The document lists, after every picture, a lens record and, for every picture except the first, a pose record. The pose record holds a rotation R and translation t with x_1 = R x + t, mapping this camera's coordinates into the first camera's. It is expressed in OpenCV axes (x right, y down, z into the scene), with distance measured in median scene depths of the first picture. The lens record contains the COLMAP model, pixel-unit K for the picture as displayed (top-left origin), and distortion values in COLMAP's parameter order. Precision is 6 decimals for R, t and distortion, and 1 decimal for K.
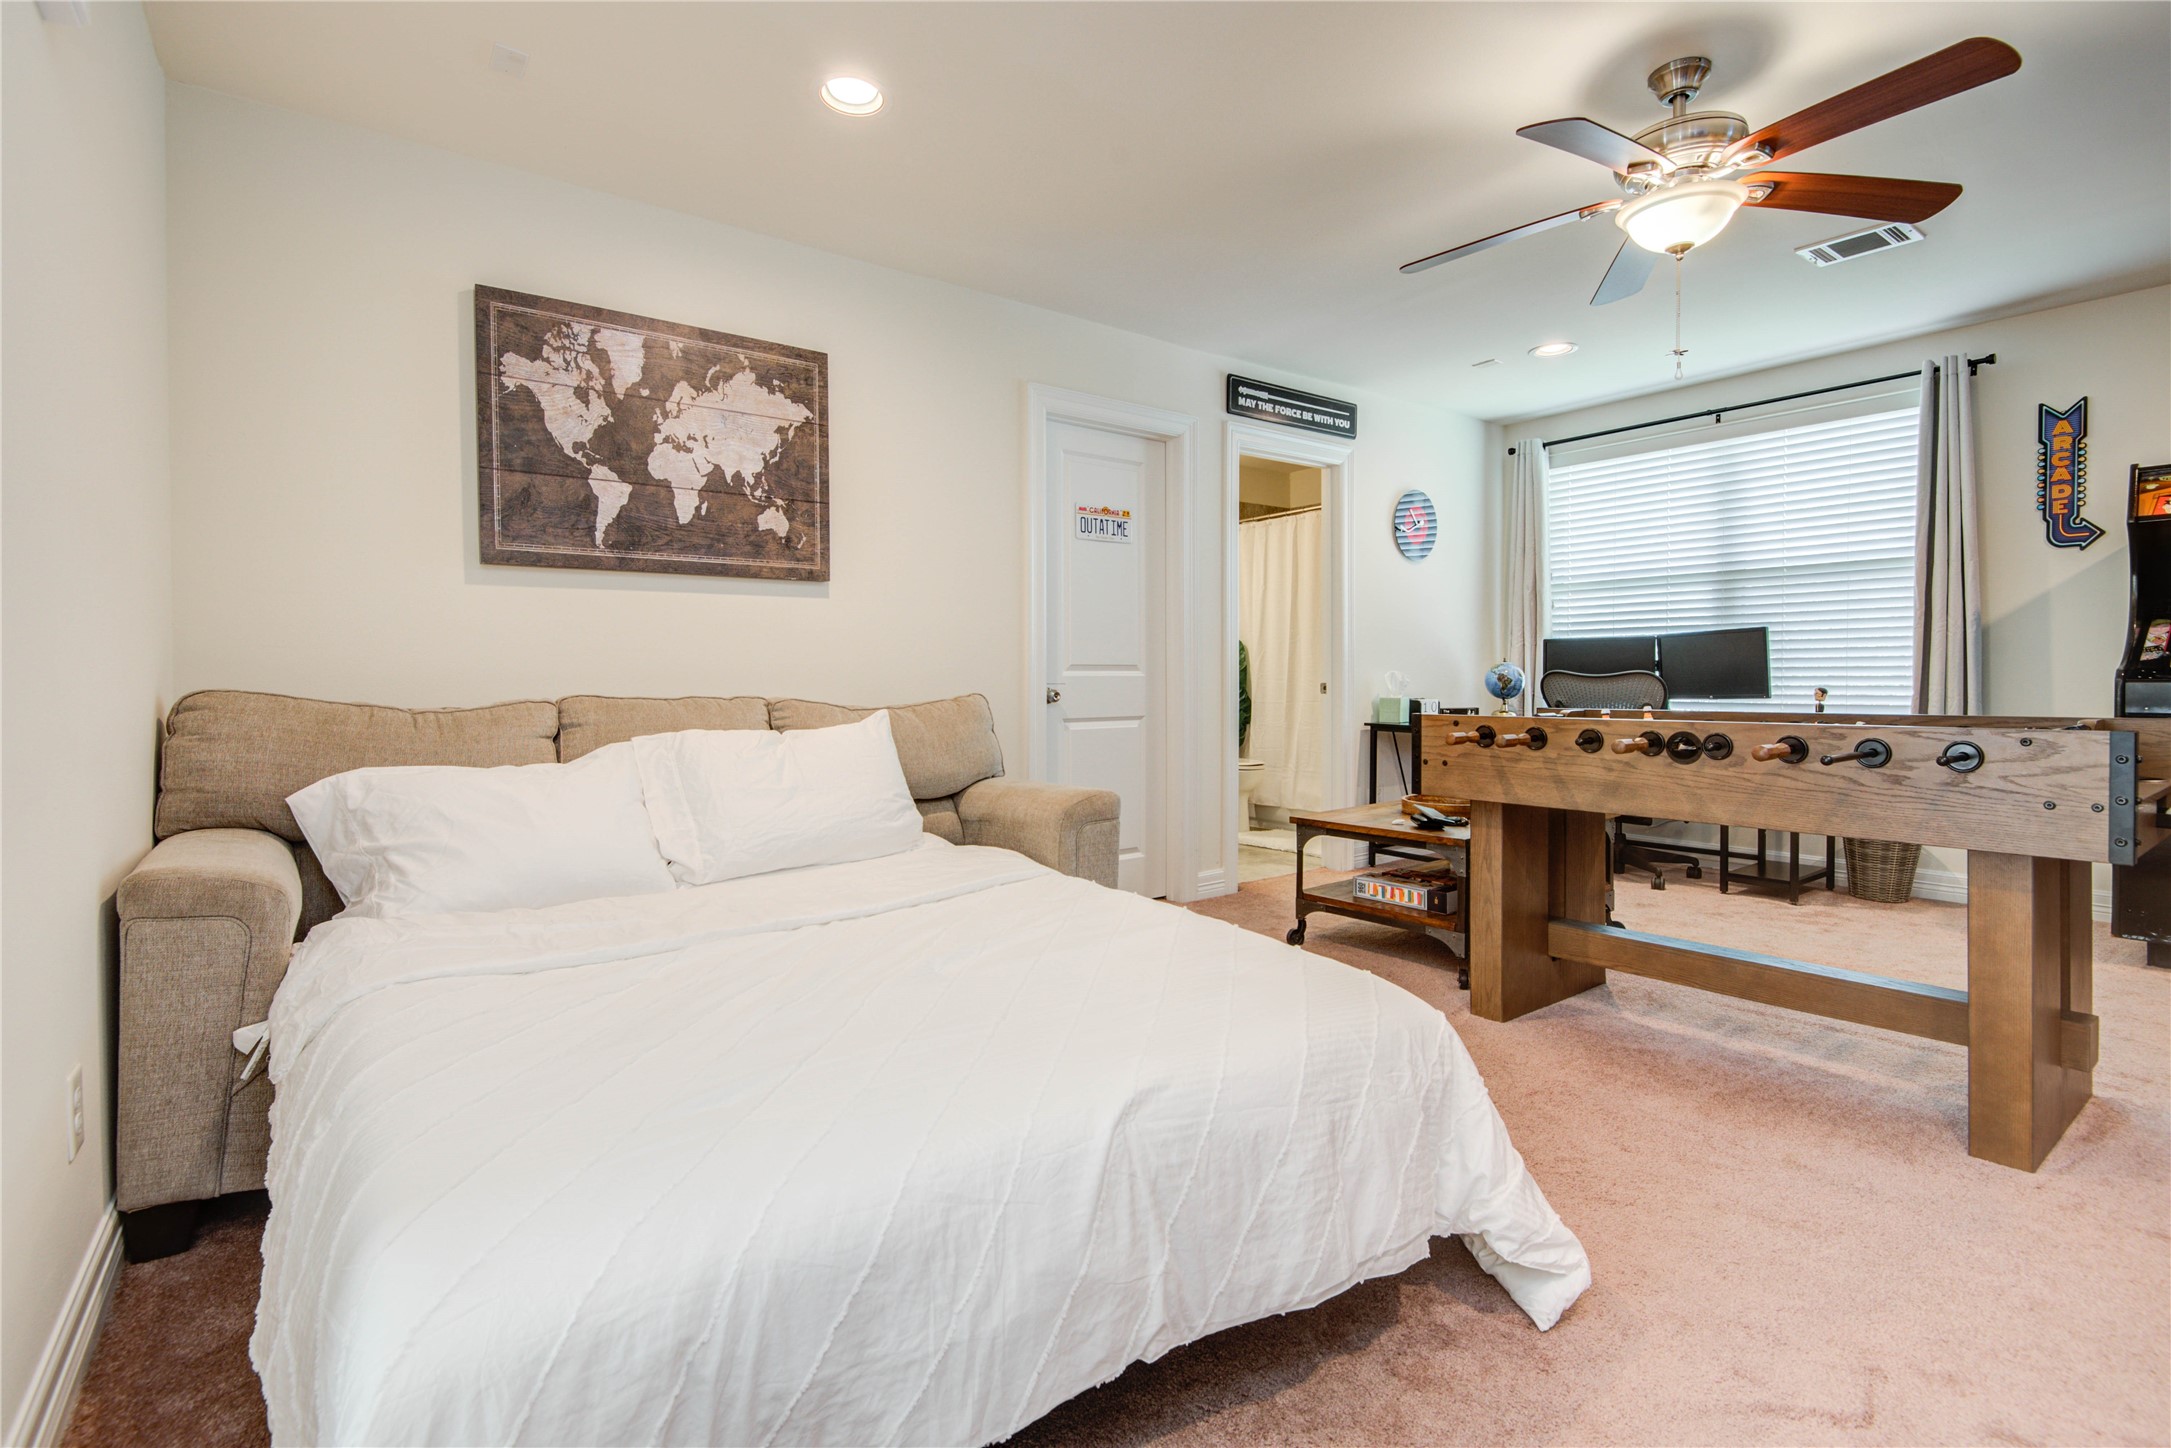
lens RADIAL K [[998.8, 0, 1062.8], [0, 998.8, 697.7], [0, 0, 1]] dist [-0.003729, -0.003709]
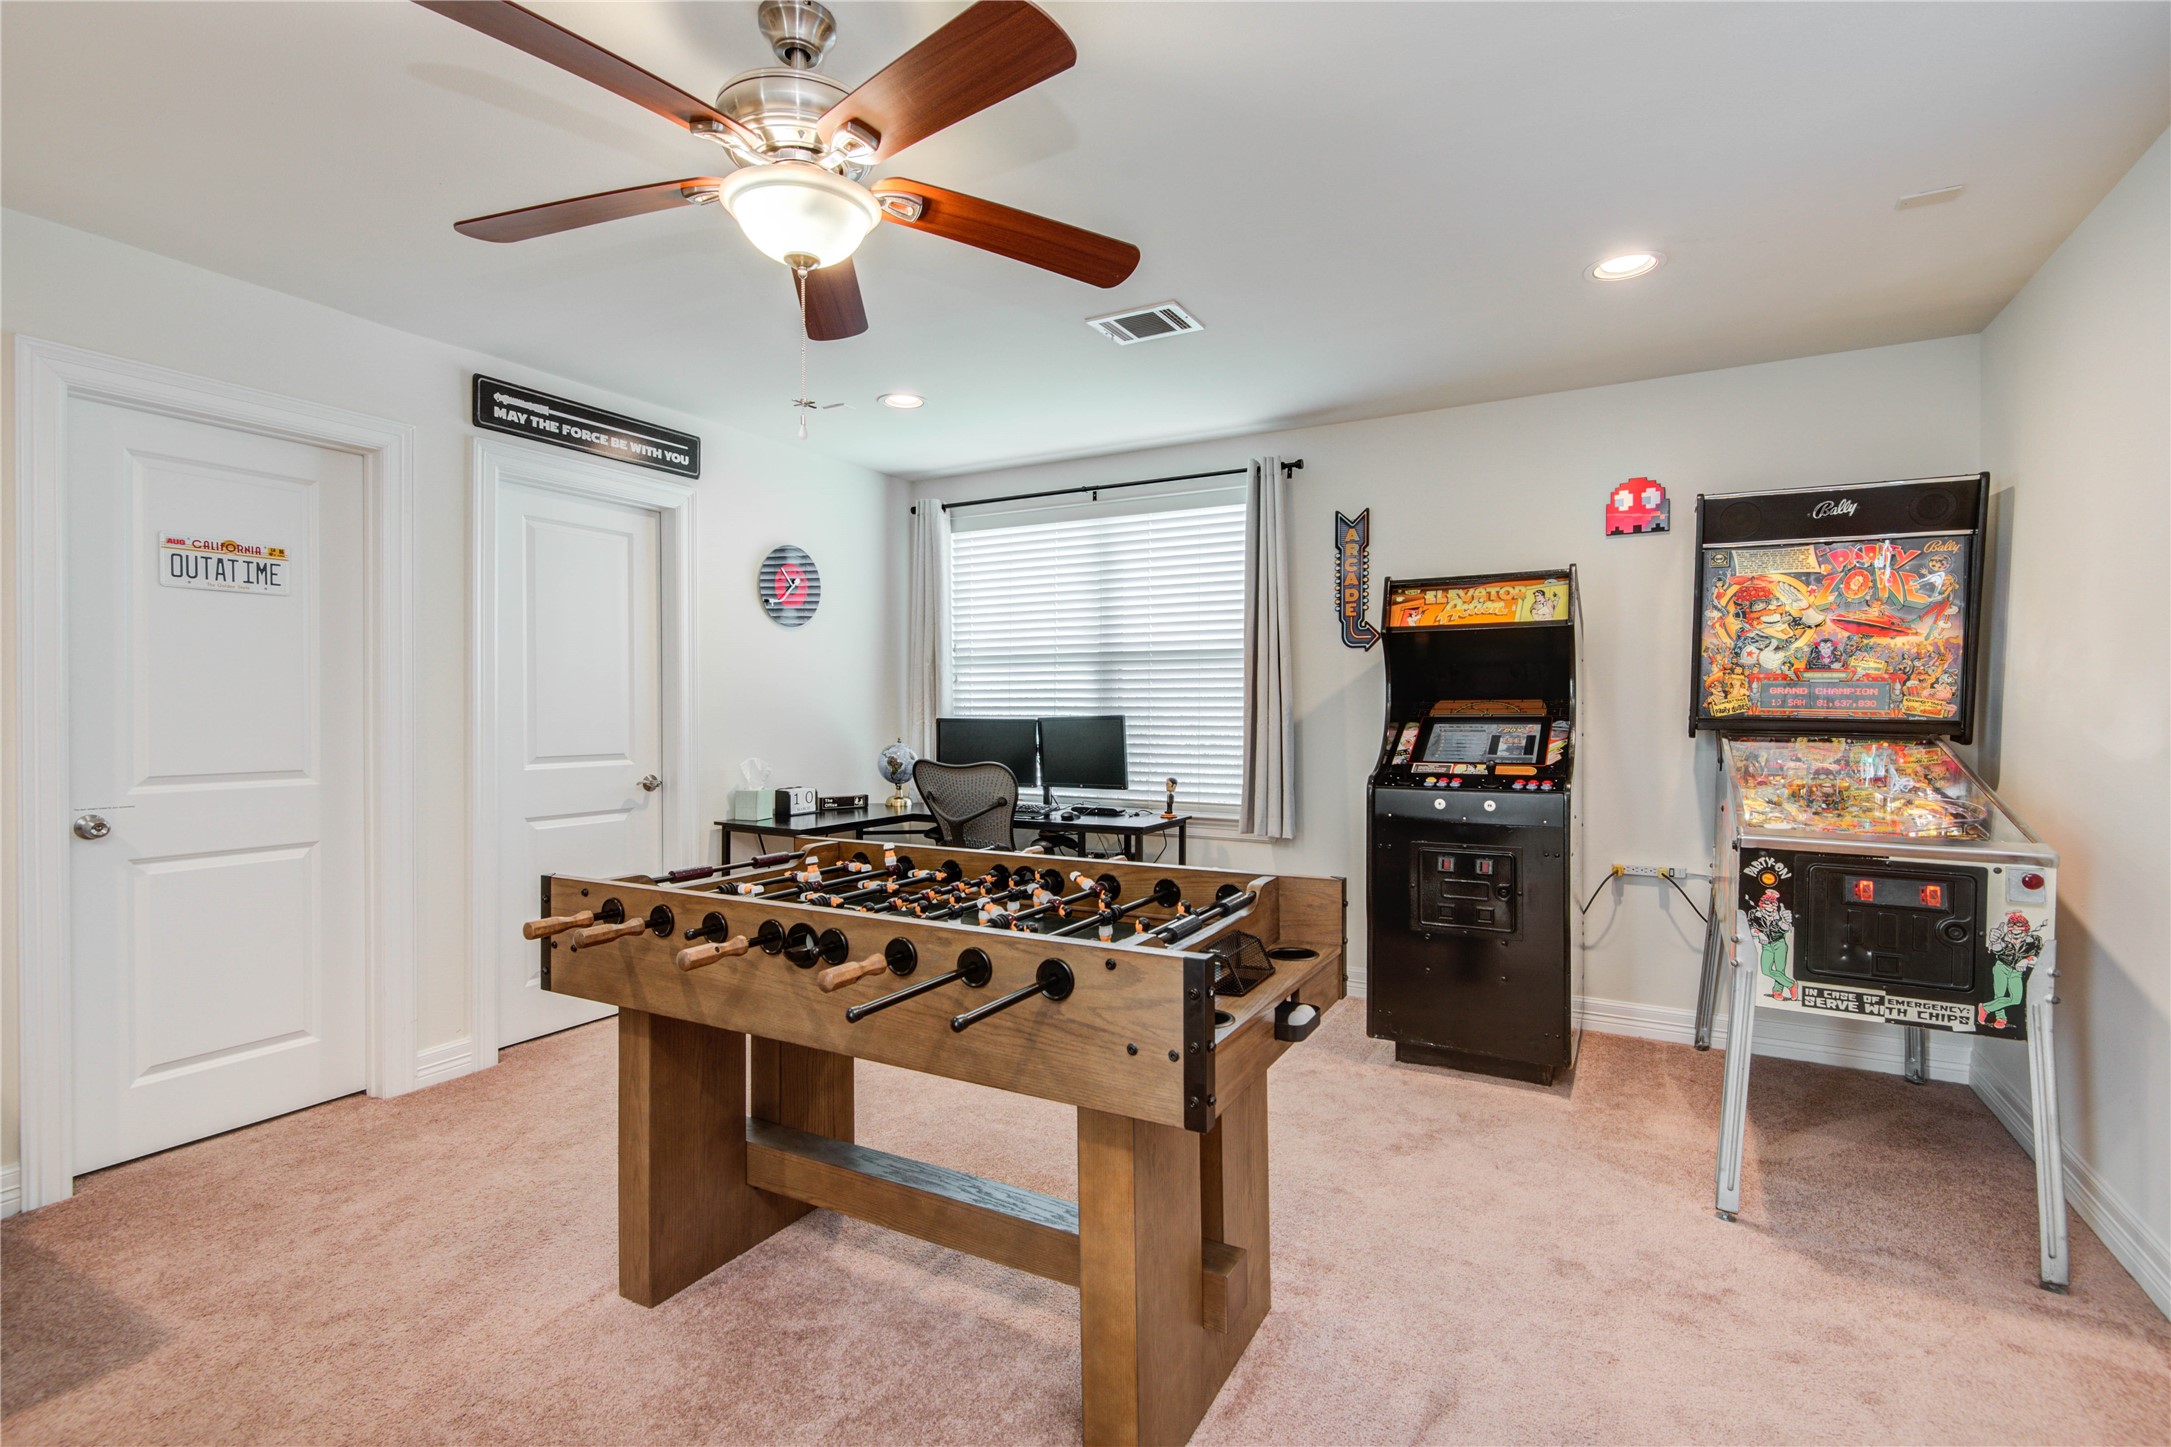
lens RADIAL K [[998.8, 0, 1089.5], [0, 998.8, 714.7], [0, 0, 1]] dist [-0.003729, -0.003709]
pose [[0.907013, 0.005051, 0.421072, 0.283509], [0.002206, 0.999857, -0.016746, -0.058840], [-0.421096, 0.016117, 0.906873, 0.140829]]
